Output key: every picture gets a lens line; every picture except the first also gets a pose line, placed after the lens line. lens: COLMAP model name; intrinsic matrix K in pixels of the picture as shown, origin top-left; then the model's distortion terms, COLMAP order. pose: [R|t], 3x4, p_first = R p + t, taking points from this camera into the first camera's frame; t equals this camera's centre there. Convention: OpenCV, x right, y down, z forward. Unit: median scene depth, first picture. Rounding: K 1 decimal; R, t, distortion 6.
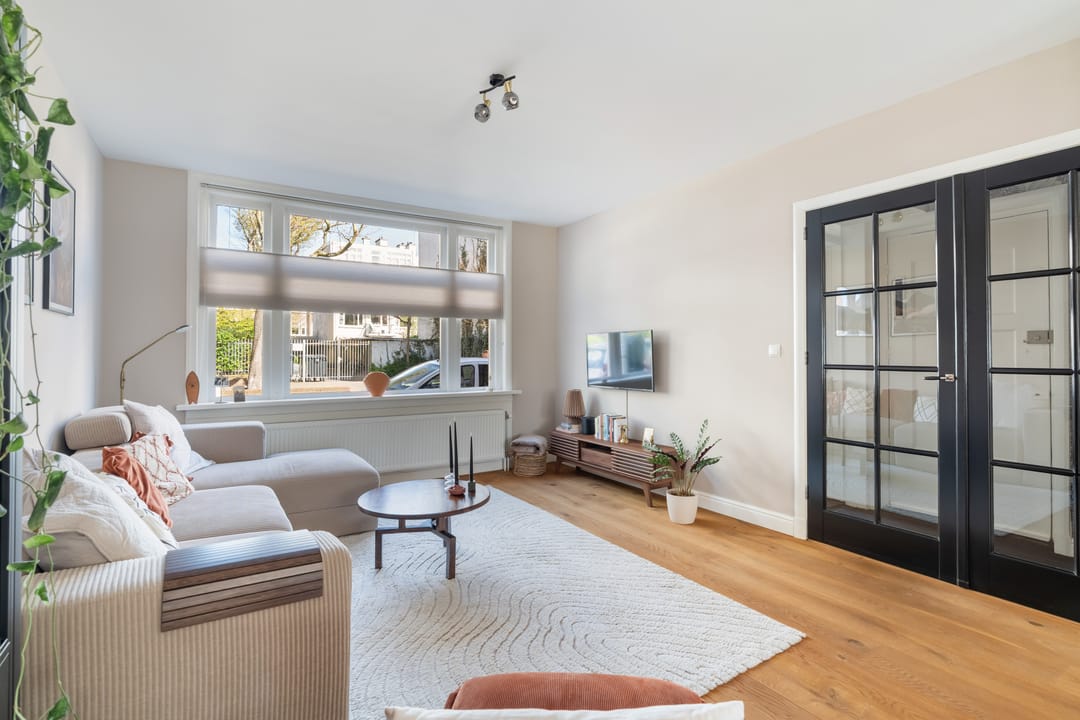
lens RADIAL K [[504.9, 0, 535.8], [0, 504.9, 351.2], [0, 0, 1]] dist [-0.006131, 0.000107]
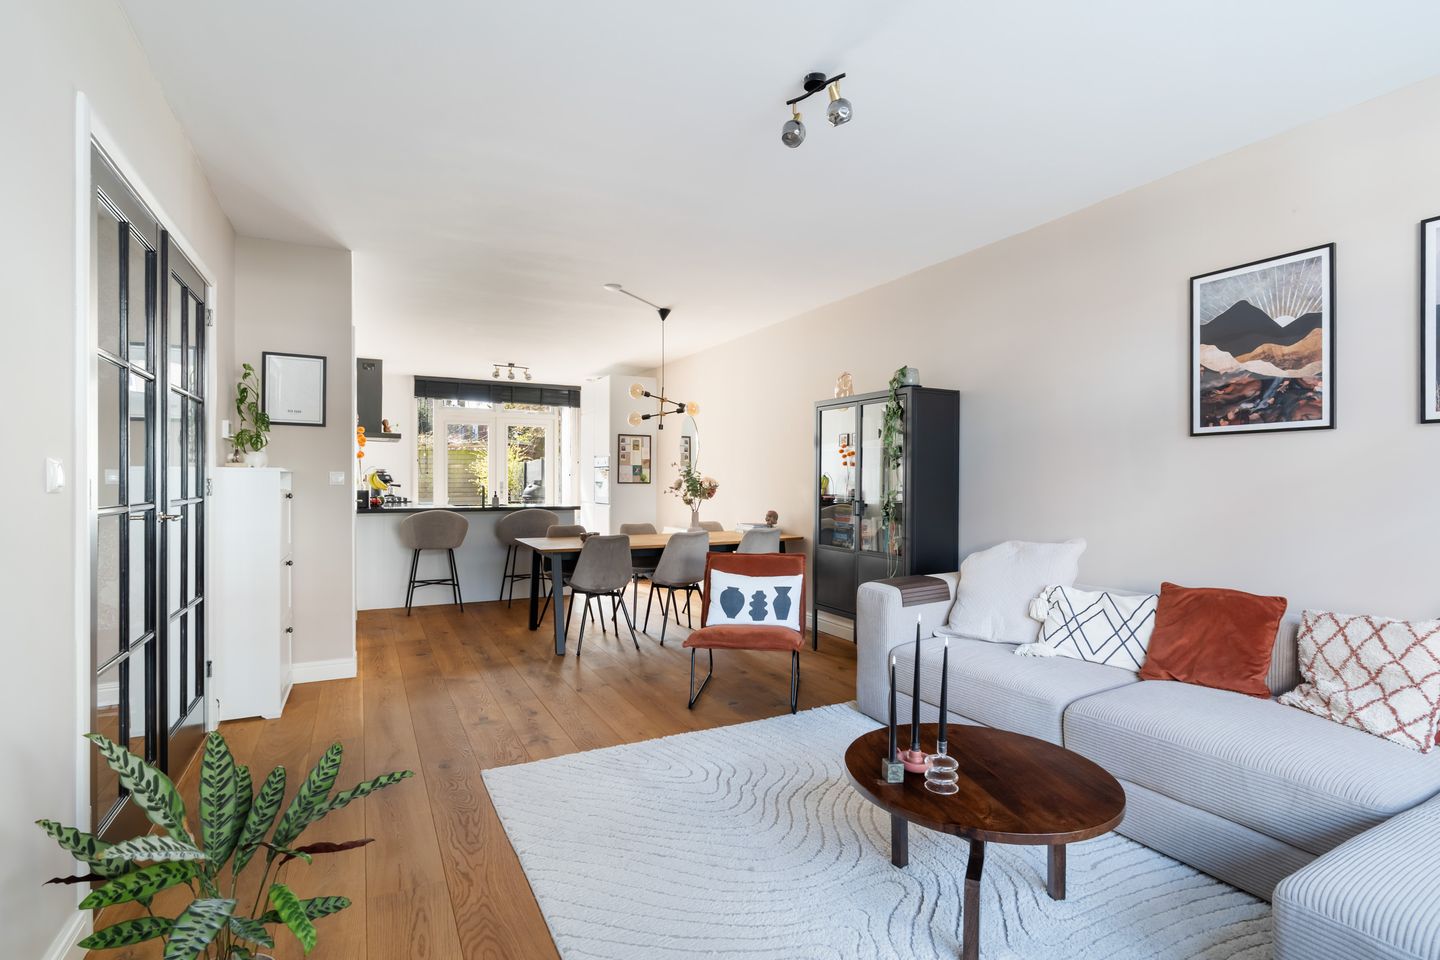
lens RADIAL K [[693.7, 0, 725.8], [0, 693.7, 481.5], [0, 0, 1]] dist [-0.015033, 0.008140]
pose [[-0.997872, -0.001934, 0.065180, -0.014012], [-0.002224, 0.999988, -0.004370, 0.004642], [-0.065170, -0.004506, -0.997864, 1.389282]]
